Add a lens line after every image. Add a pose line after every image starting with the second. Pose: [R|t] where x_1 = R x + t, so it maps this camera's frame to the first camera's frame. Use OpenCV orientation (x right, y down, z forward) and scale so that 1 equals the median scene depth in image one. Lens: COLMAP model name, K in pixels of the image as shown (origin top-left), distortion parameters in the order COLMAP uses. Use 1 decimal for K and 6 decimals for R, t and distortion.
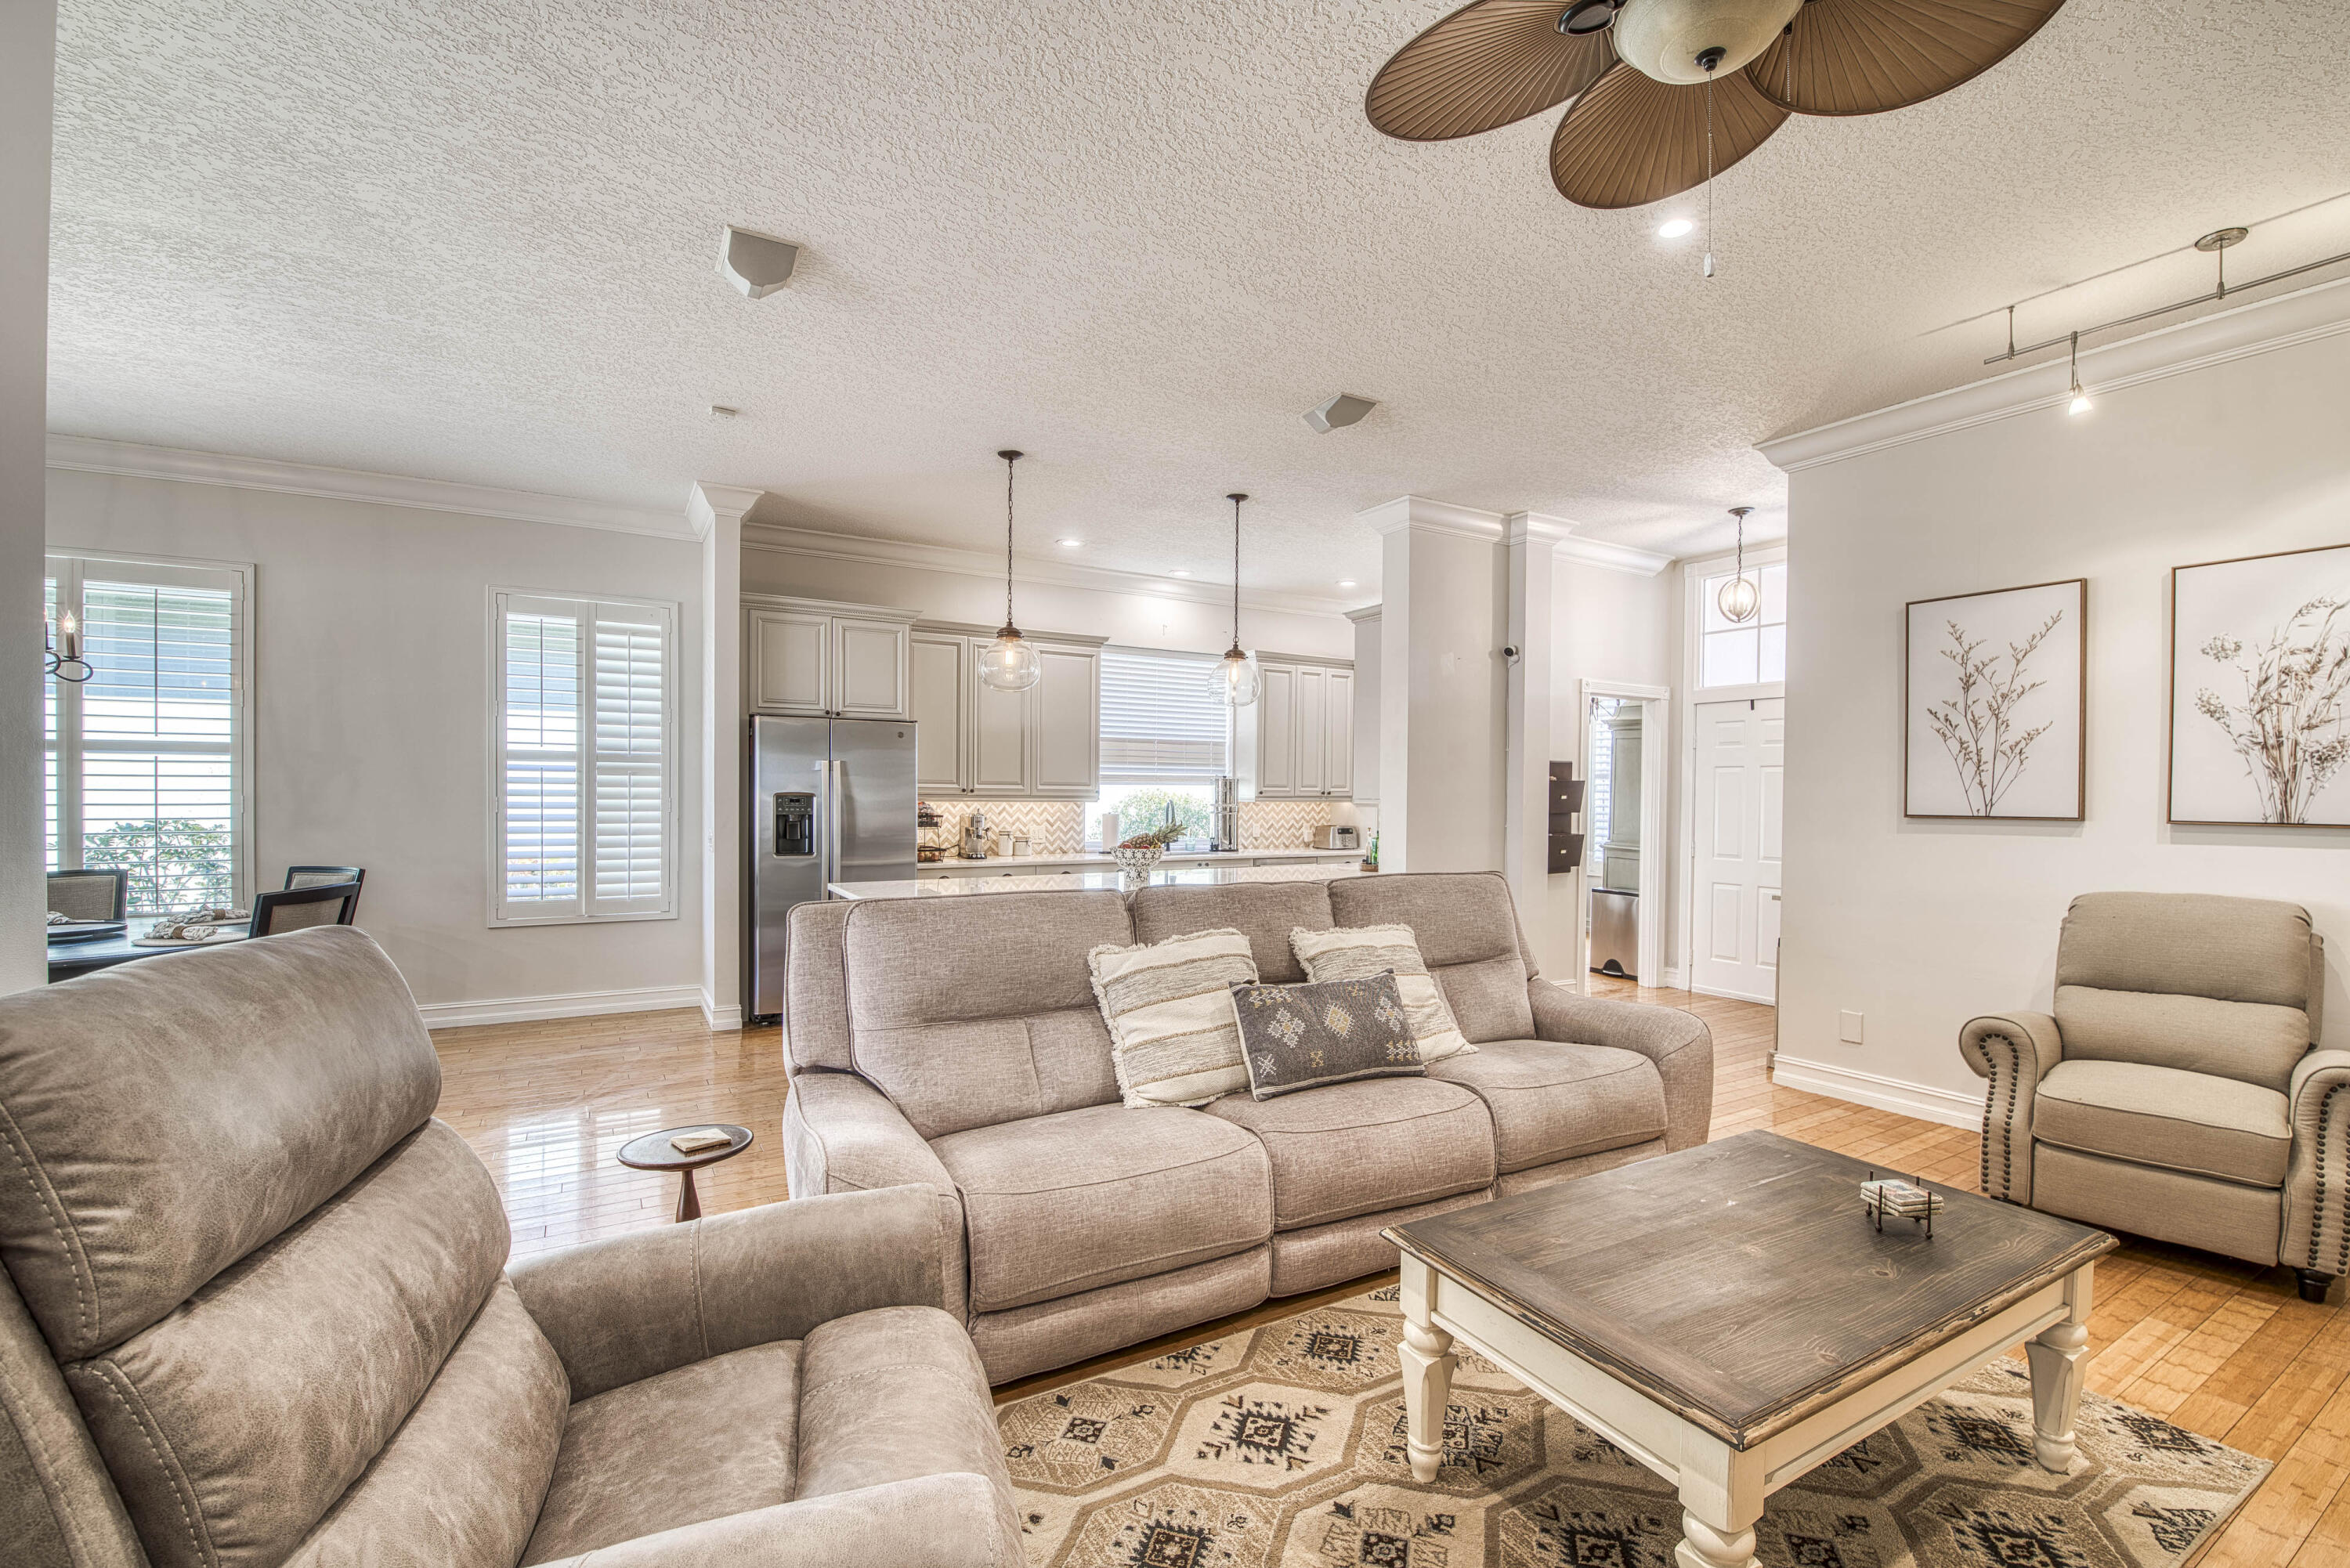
lens RADIAL K [[1016.4, 0, 1199.6], [0, 1016.4, 810.7], [0, 0, 1]] dist [0.000596, -0.010719]
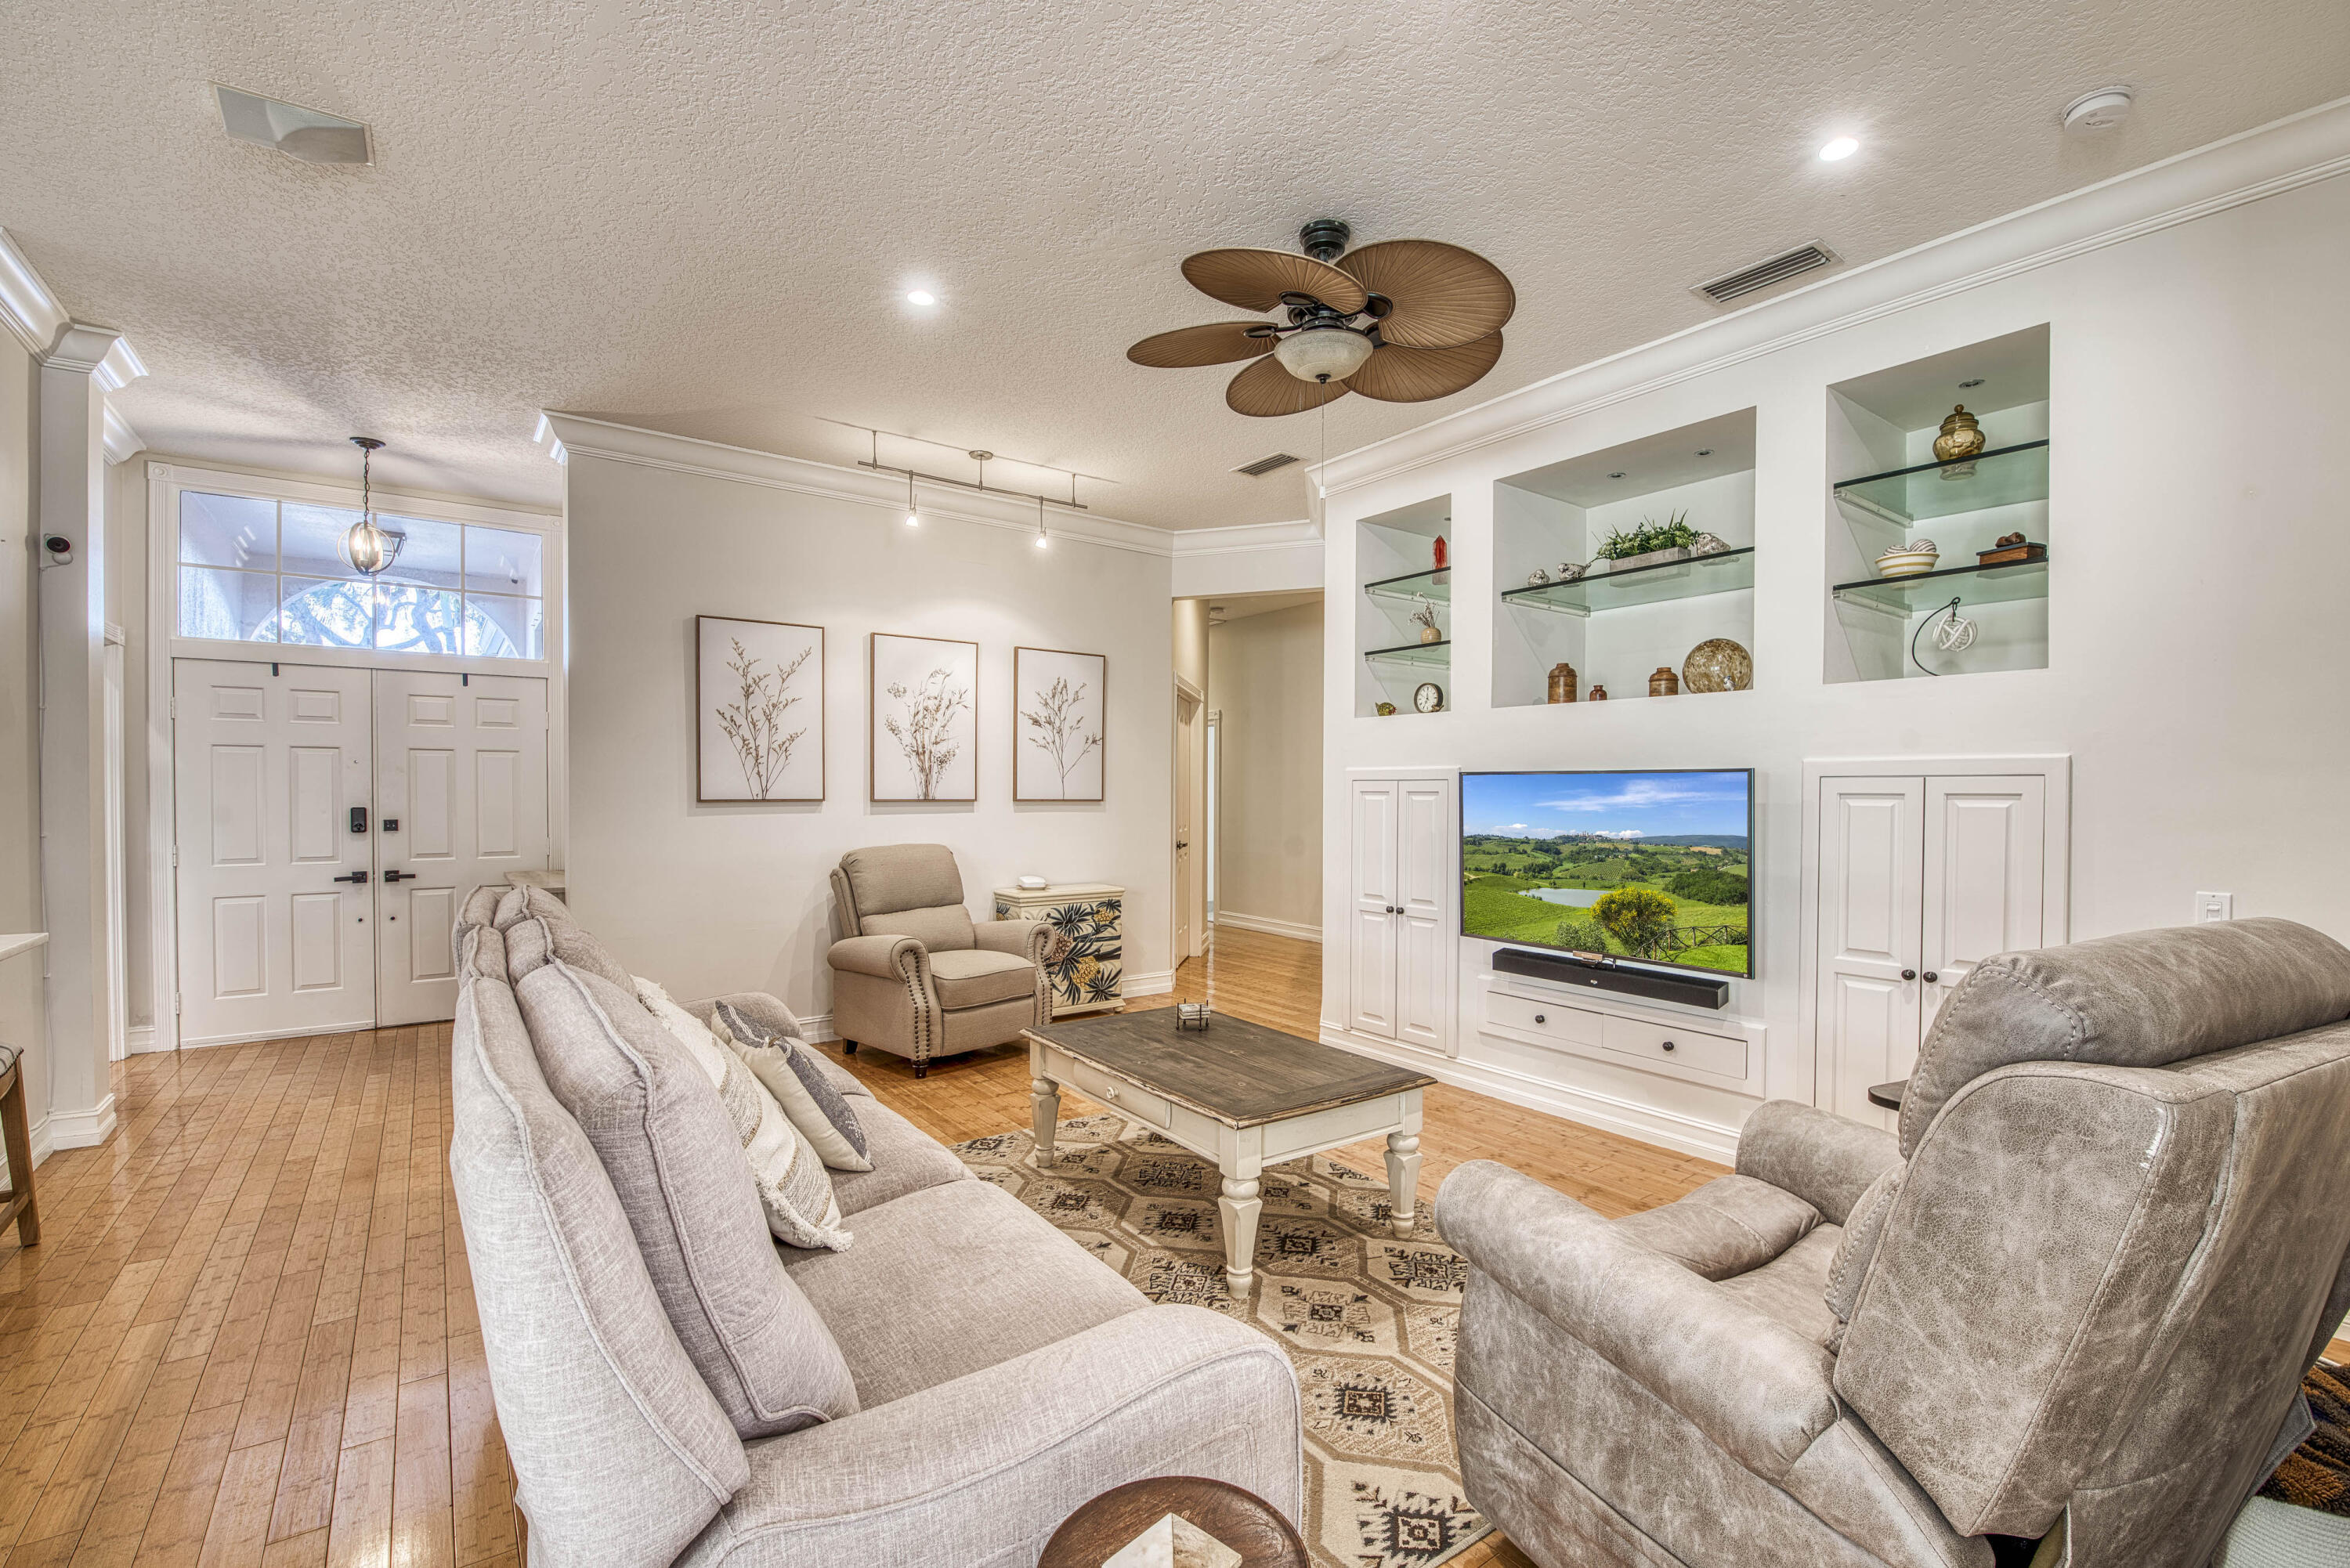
lens RADIAL K [[1016.4, 0, 1199.6], [0, 1016.4, 810.7], [0, 0, 1]] dist [0.000596, -0.010719]
pose [[-0.106022, -0.027708, 0.993978, -0.441257], [0.013650, 0.999477, 0.029317, -0.008248], [-0.994270, 0.016676, -0.105588, 0.482895]]
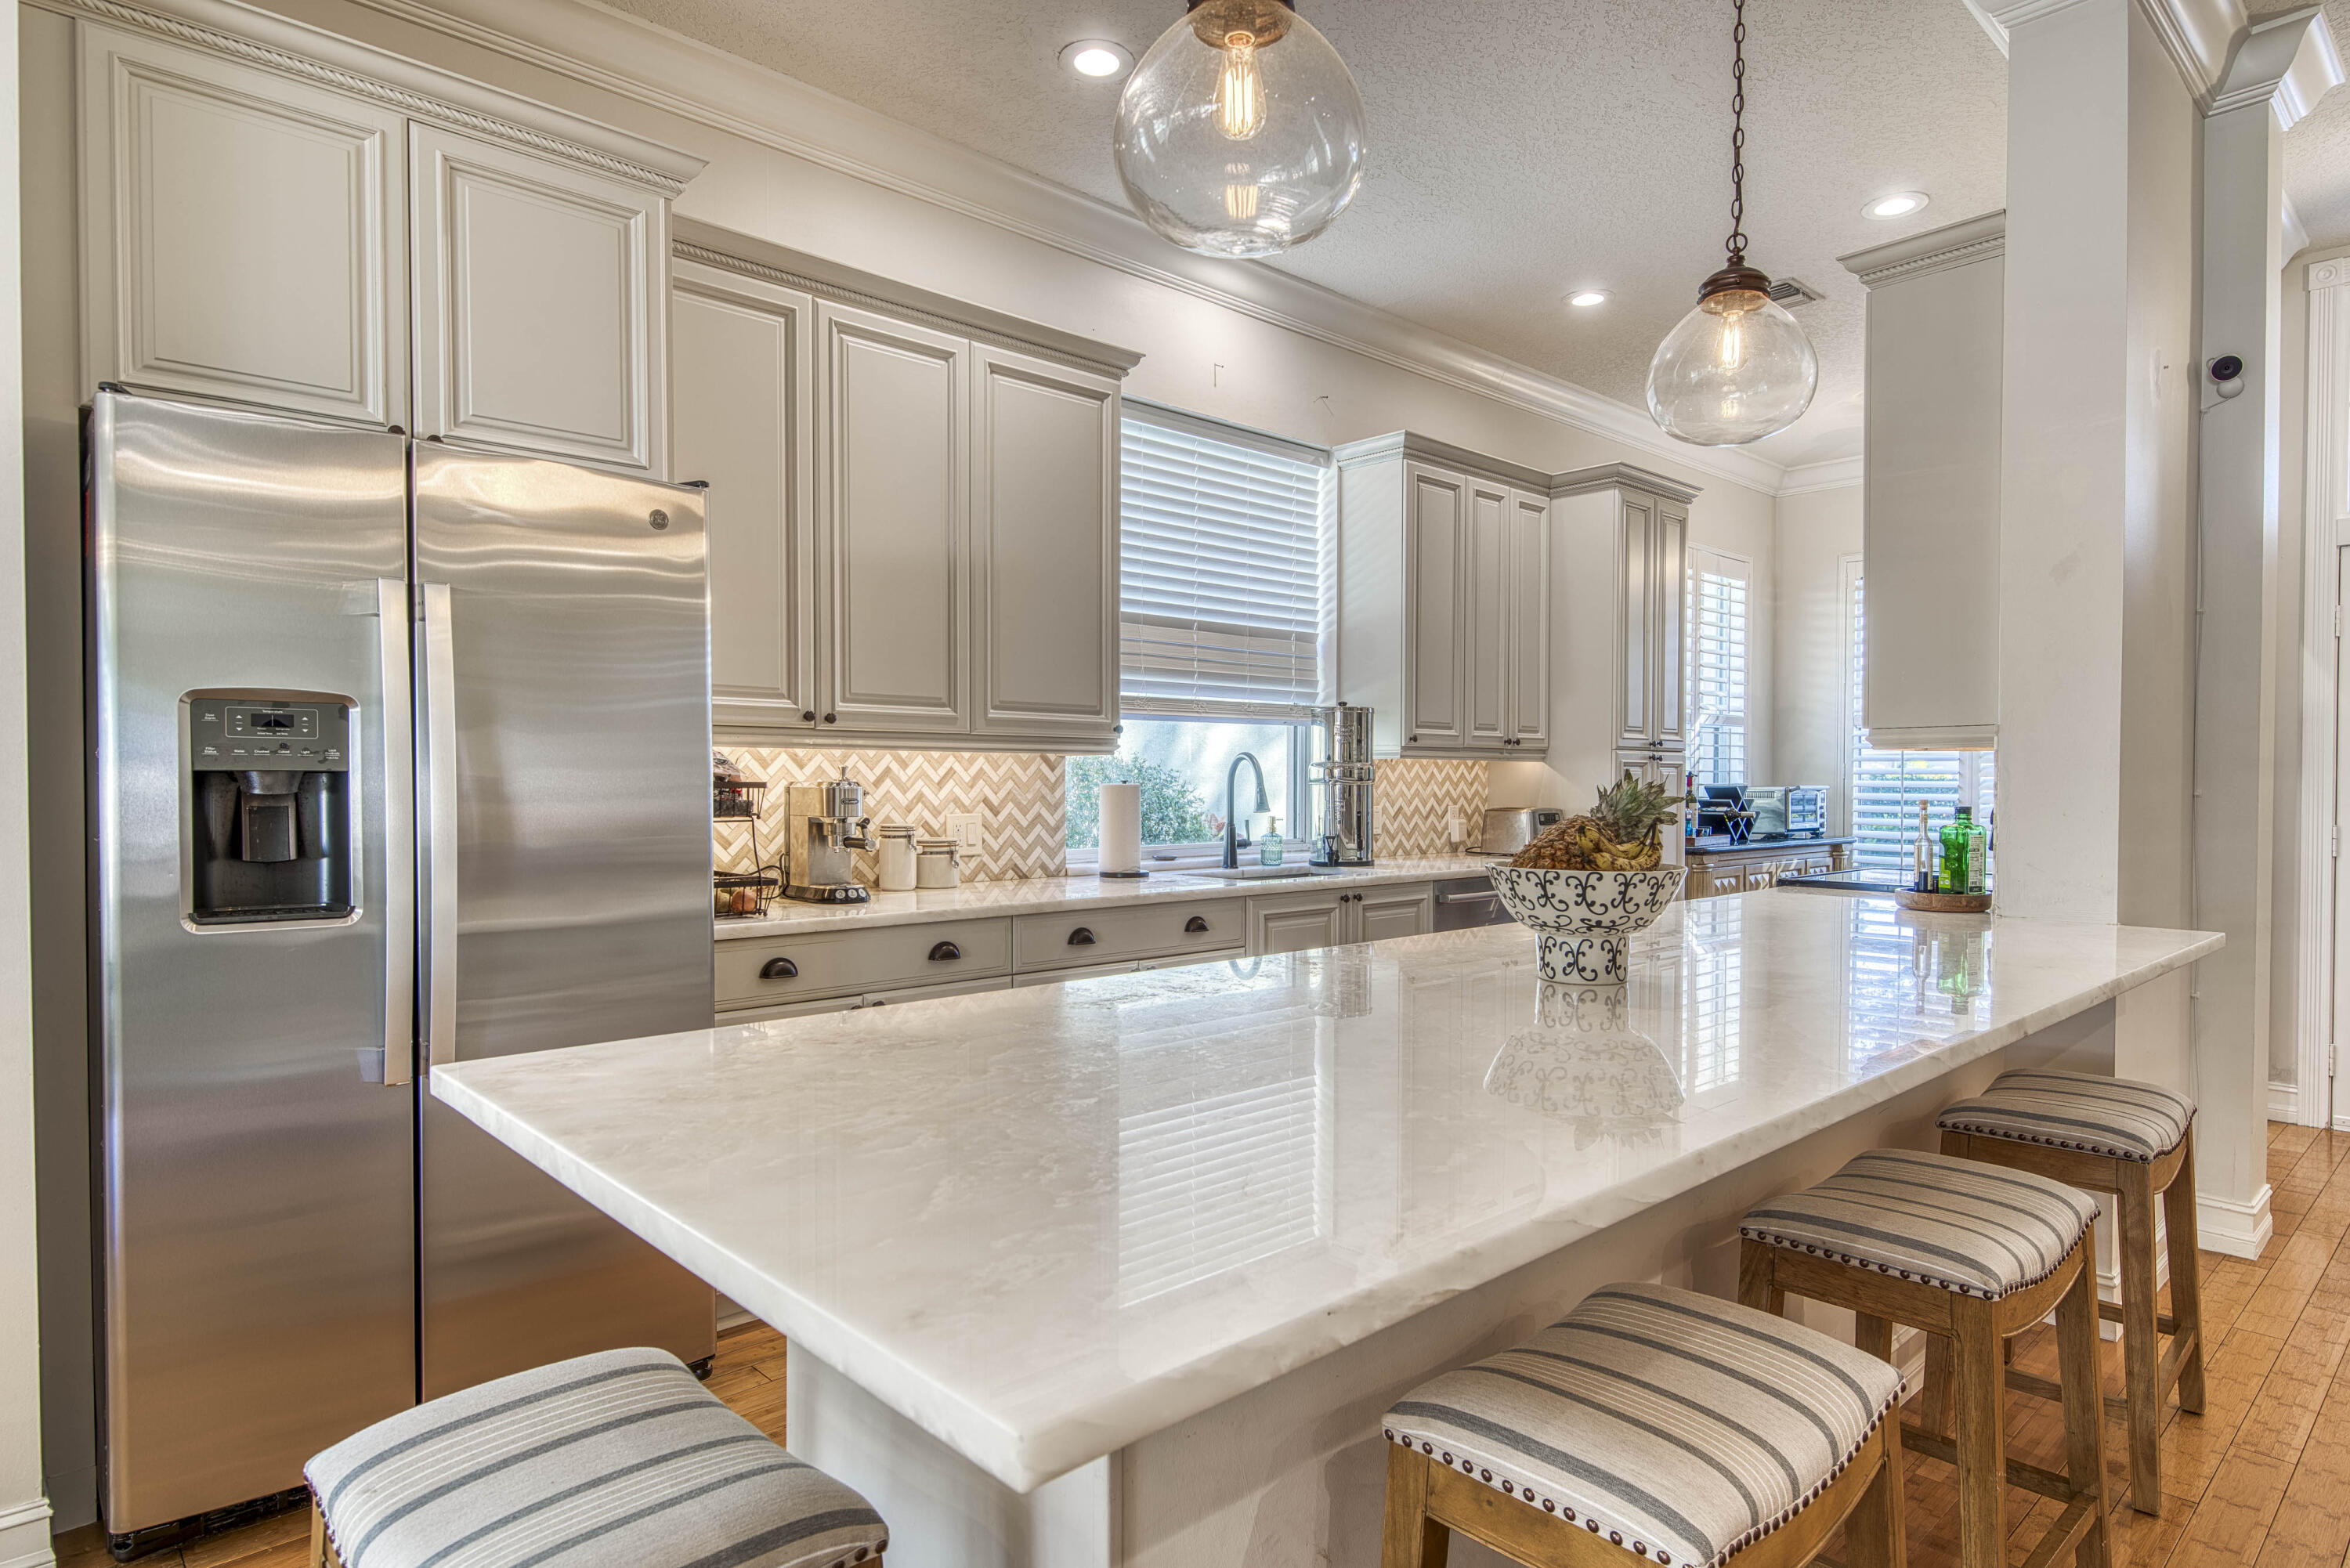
lens RADIAL K [[1293.8, 0, 1194.7], [0, 1293.8, 808.2], [0, 0, 1]] dist [0.025887, -0.010867]
pose [[0.976123, -0.012986, 0.216830, -0.271782], [0.012936, 0.999915, 0.001649, 0.019439], [-0.216833, 0.001195, 0.976208, 0.704638]]
